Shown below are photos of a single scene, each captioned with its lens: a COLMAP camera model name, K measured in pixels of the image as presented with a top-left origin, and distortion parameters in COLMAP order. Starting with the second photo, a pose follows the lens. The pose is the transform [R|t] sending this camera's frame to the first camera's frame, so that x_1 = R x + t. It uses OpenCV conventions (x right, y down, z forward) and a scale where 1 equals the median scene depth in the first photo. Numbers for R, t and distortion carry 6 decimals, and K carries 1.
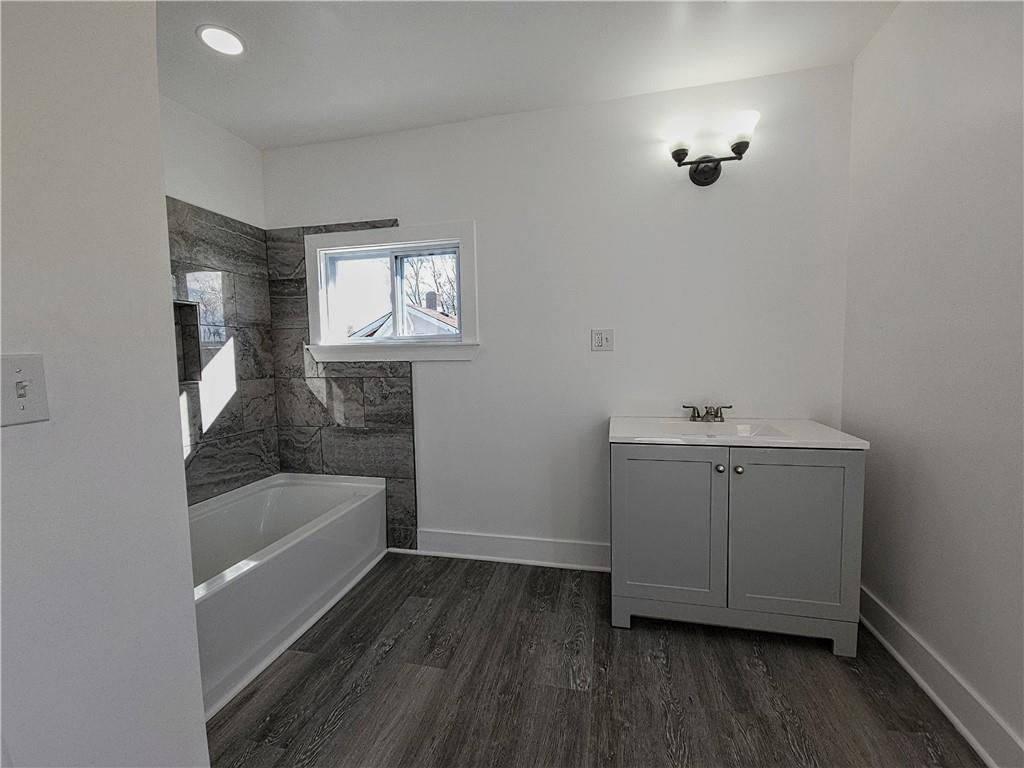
lens RADIAL K [[413.9, 0, 516.6], [0, 413.9, 383.3], [0, 0, 1]] dist [0.000145, -0.001631]
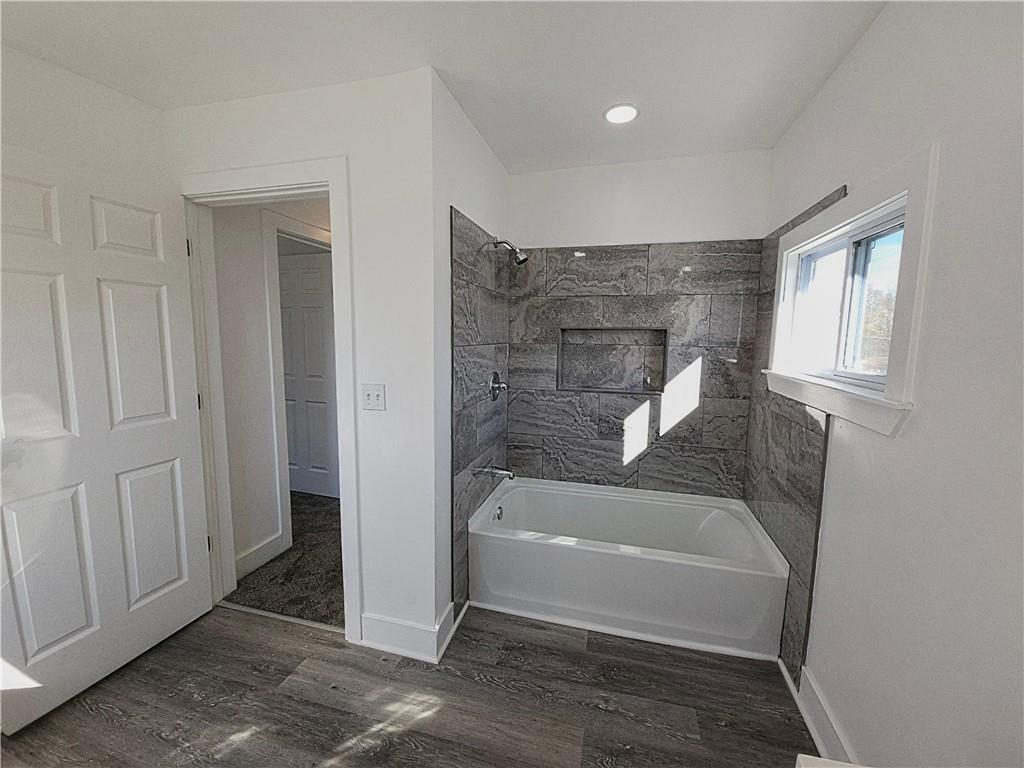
lens RADIAL K [[413.9, 0, 515.0], [0, 413.9, 383.1], [0, 0, 1]] dist [0.000145, -0.001631]
pose [[-0.045739, 0.135898, -0.989666, 0.393009], [-0.084850, 0.986595, 0.139397, -0.150660], [0.995343, 0.090349, -0.033595, 0.563930]]
